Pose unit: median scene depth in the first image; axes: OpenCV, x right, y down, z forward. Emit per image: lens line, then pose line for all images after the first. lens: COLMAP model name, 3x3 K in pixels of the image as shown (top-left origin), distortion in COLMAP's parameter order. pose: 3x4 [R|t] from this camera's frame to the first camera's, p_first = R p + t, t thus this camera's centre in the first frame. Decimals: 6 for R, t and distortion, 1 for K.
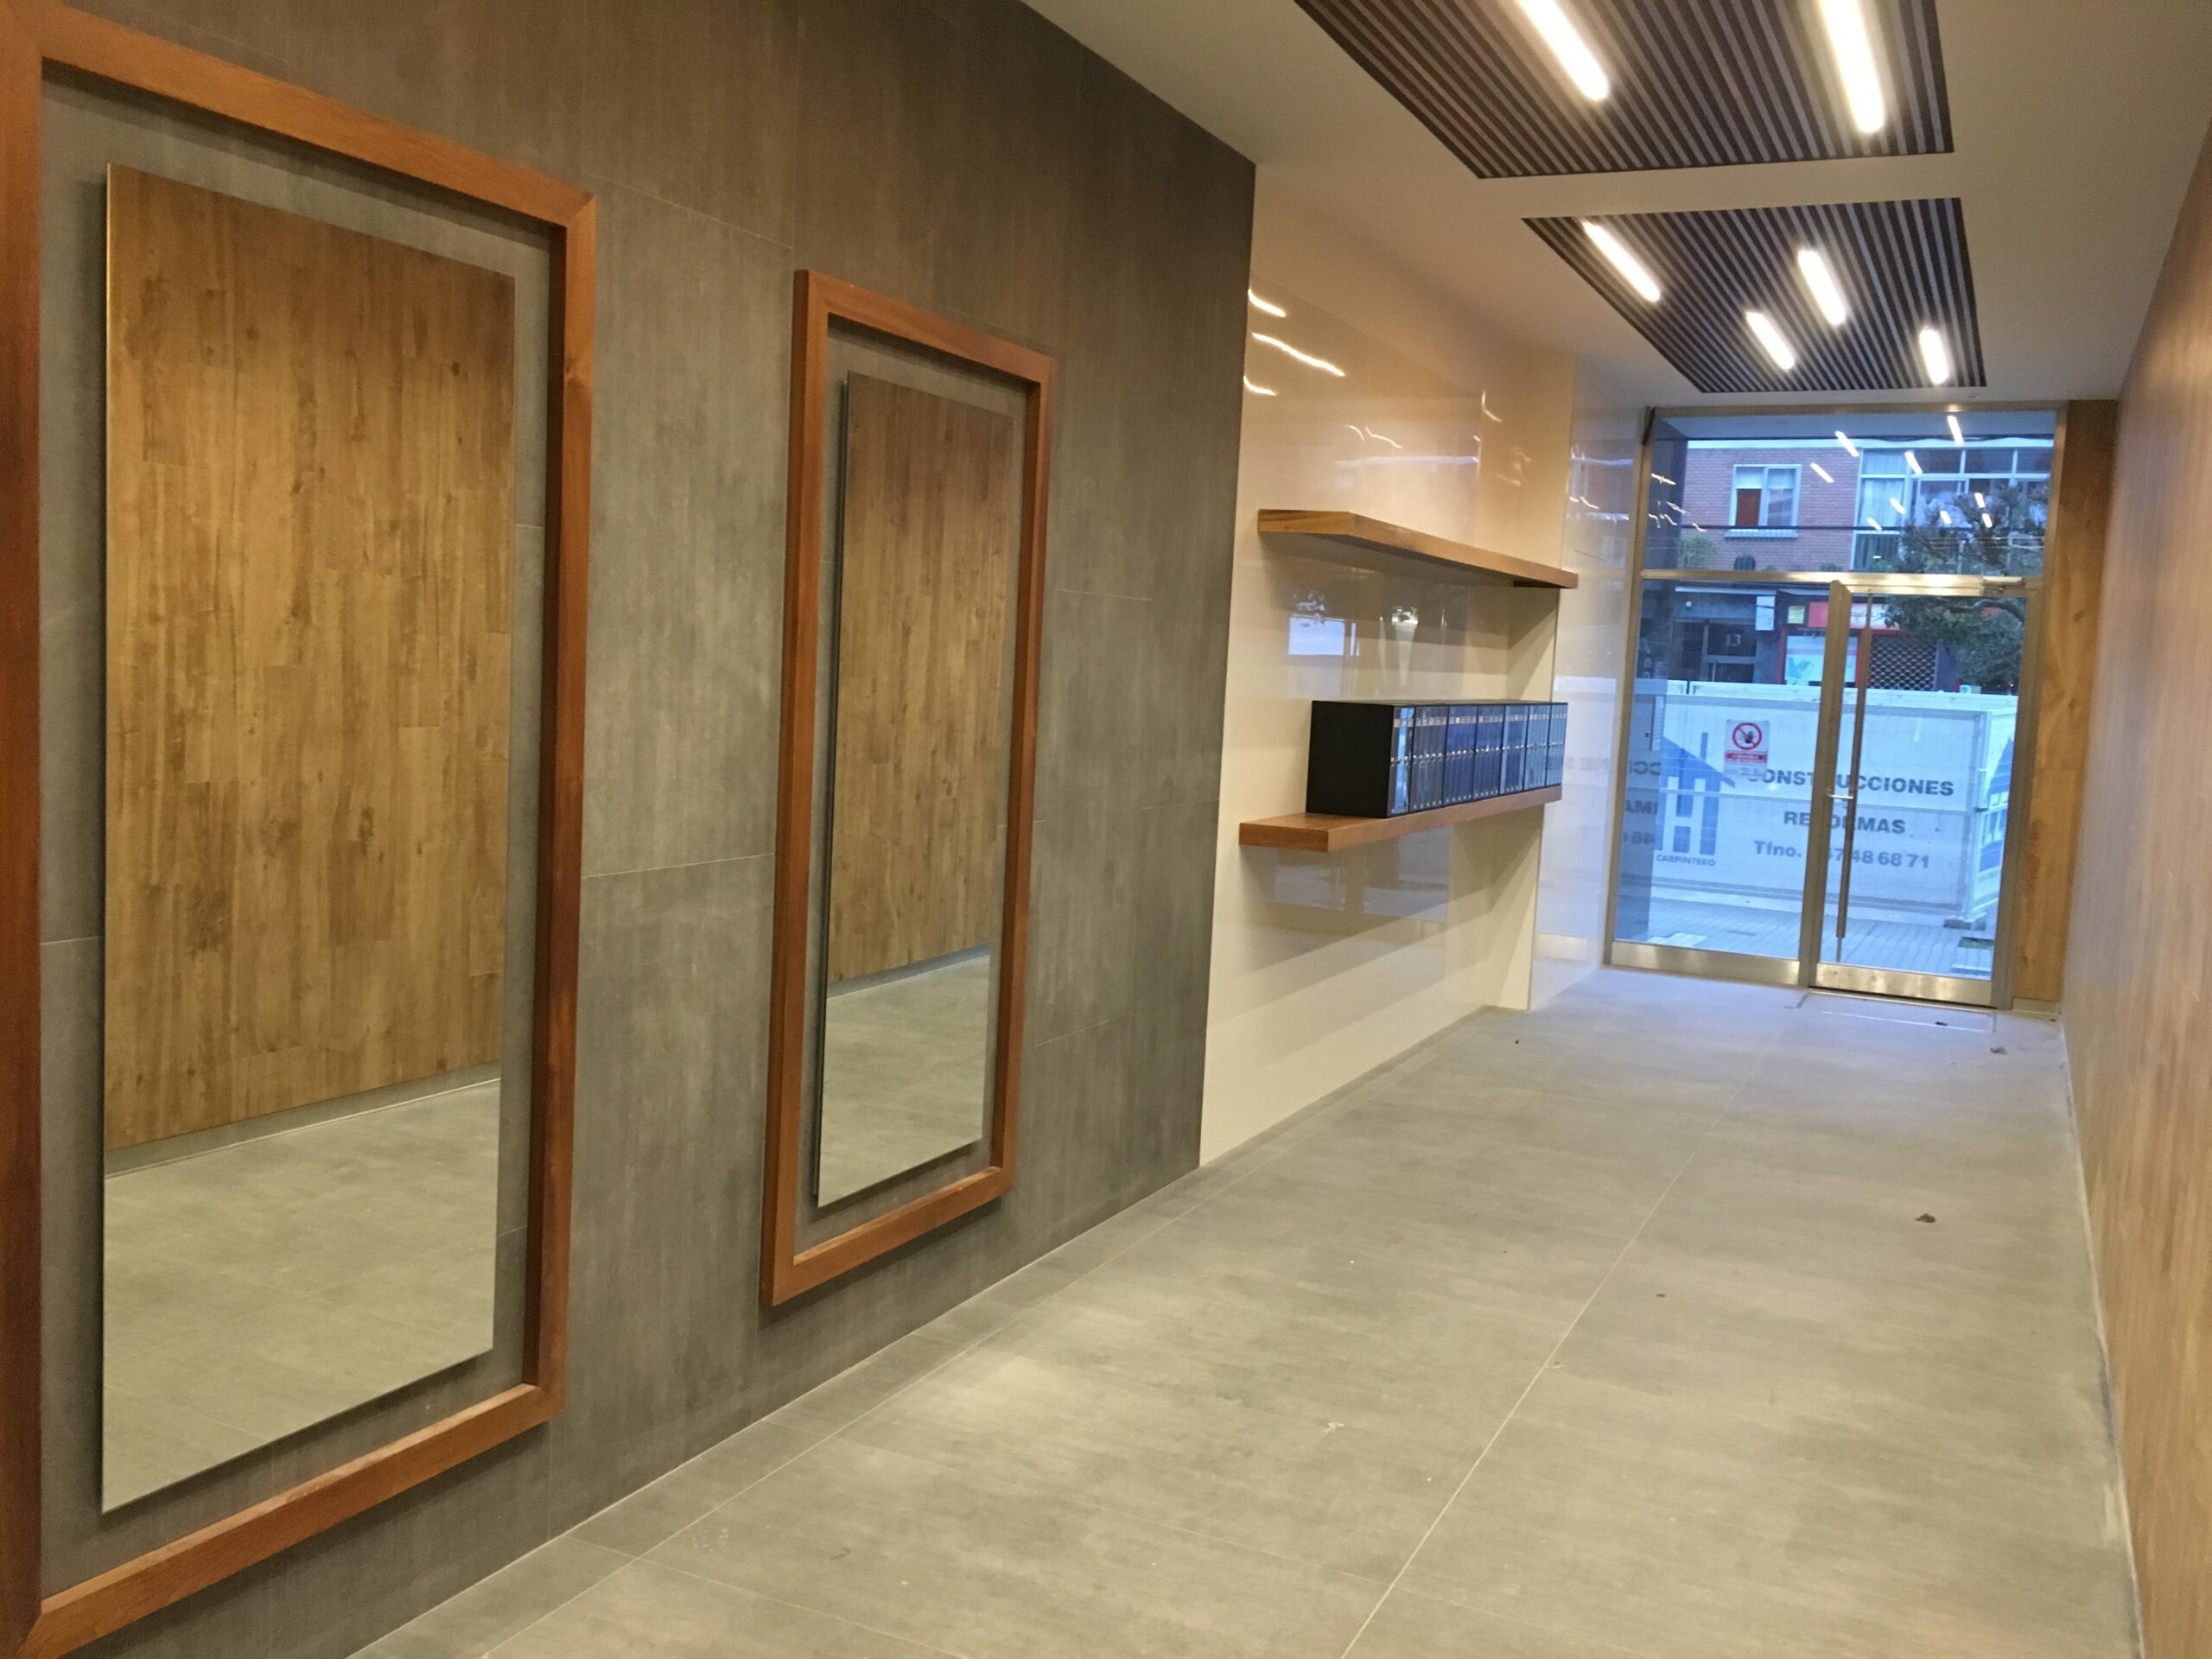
lens RADIAL K [[1872.9, 0, 1100.4], [0, 1872.9, 832.2], [0, 0, 1]] dist [0.053178, -0.057177]
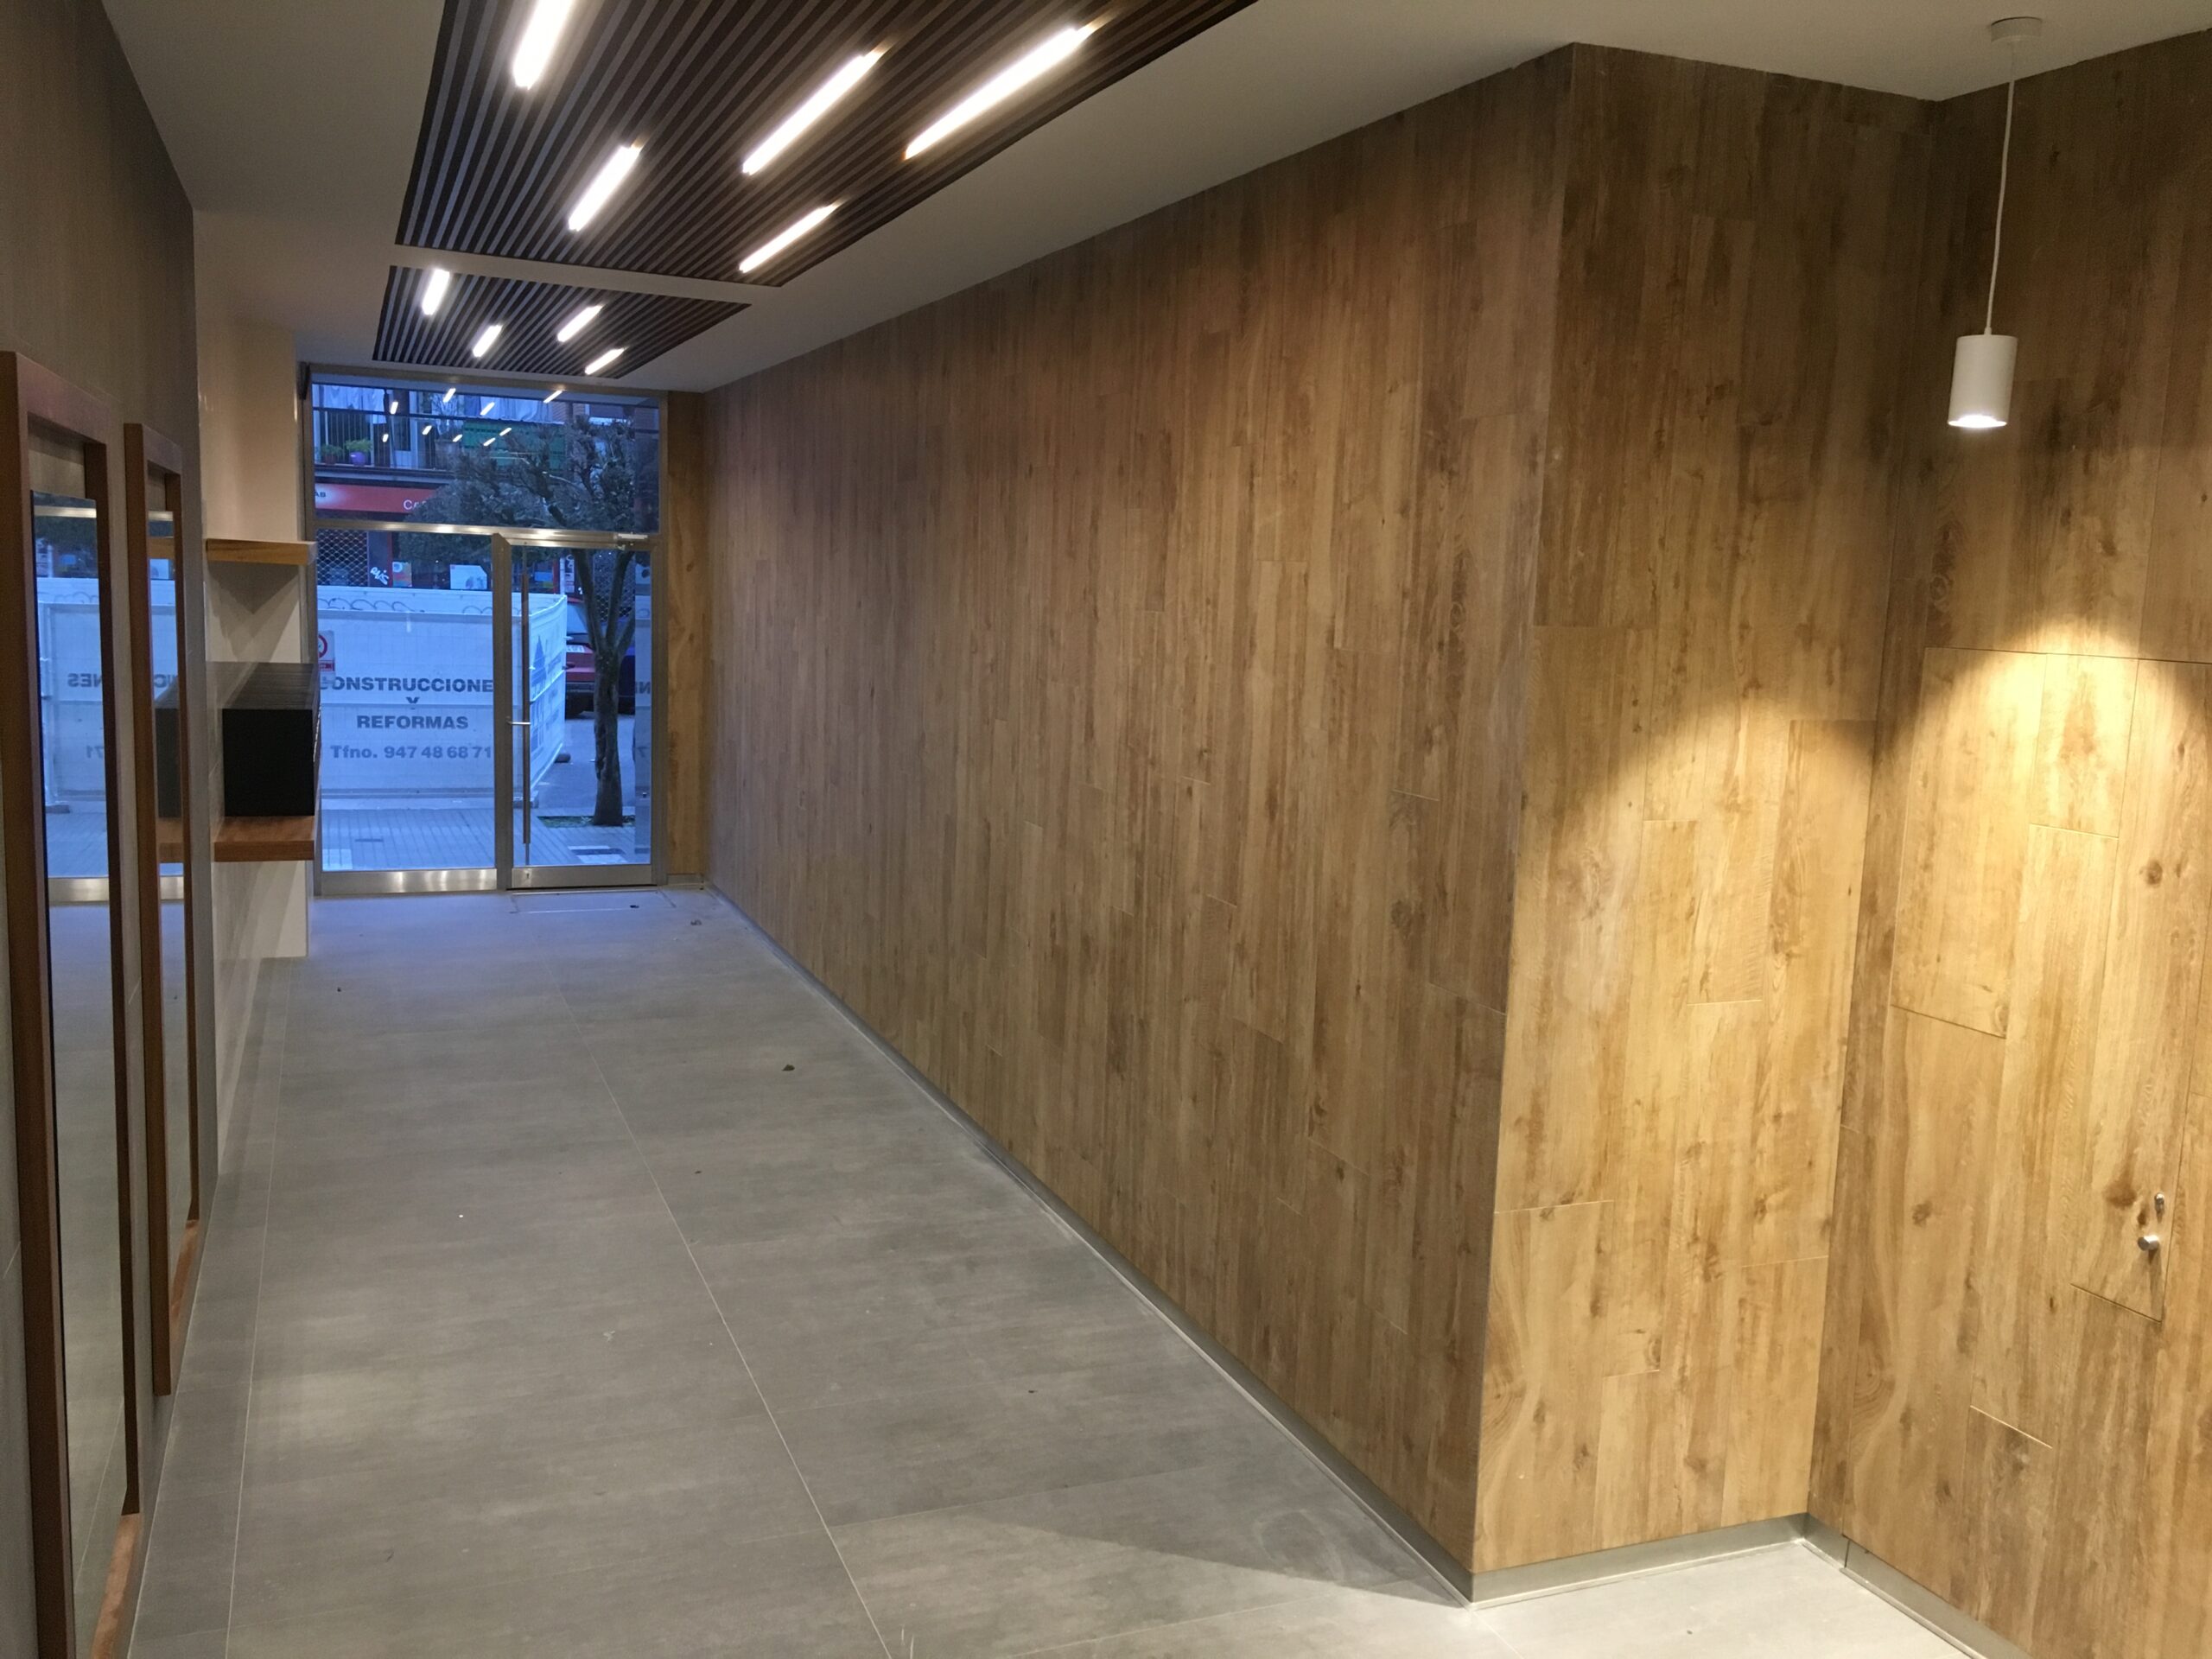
lens RADIAL K [[1872.9, 0, 1106.0], [0, 1872.9, 825.7], [0, 0, 1]] dist [0.053178, -0.057177]
pose [[0.668815, -0.123415, 0.733113, -0.392264], [0.065121, 0.992059, 0.107598, -0.102245], [-0.740571, -0.024222, 0.671541, -0.070272]]
